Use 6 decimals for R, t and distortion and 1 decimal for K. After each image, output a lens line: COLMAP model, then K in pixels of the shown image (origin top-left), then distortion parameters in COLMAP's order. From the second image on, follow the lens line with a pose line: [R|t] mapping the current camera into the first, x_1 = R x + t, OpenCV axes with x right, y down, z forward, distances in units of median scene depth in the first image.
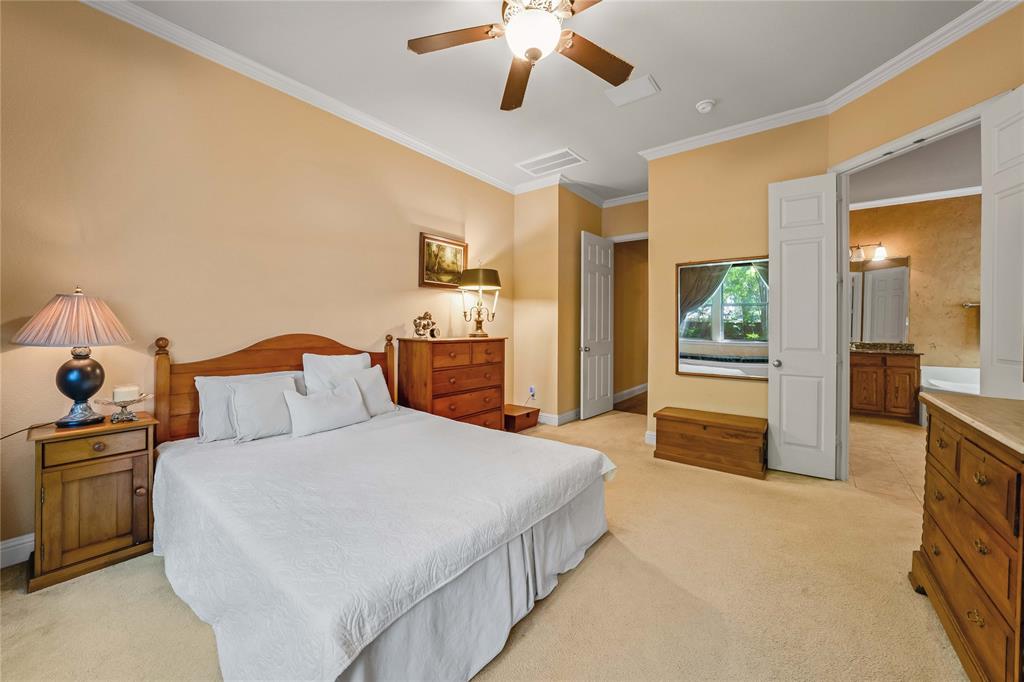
lens RADIAL K [[375.7, 0, 512.4], [0, 375.7, 329.3], [0, 0, 1]] dist [-0.016844, 0.000068]
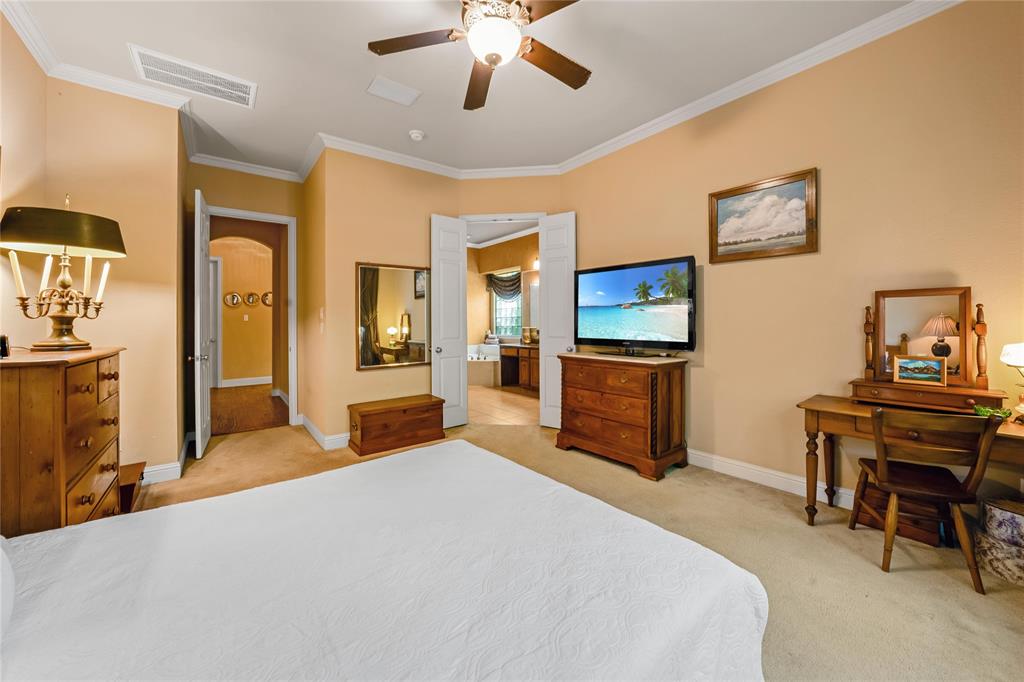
lens RADIAL K [[375.7, 0, 512.4], [0, 375.7, 329.3], [0, 0, 1]] dist [-0.016844, 0.000068]
pose [[0.257526, -0.025946, 0.965923, -0.419584], [0.019115, 0.999581, 0.021754, -0.006622], [-0.966082, 0.012861, 0.257913, 0.314374]]
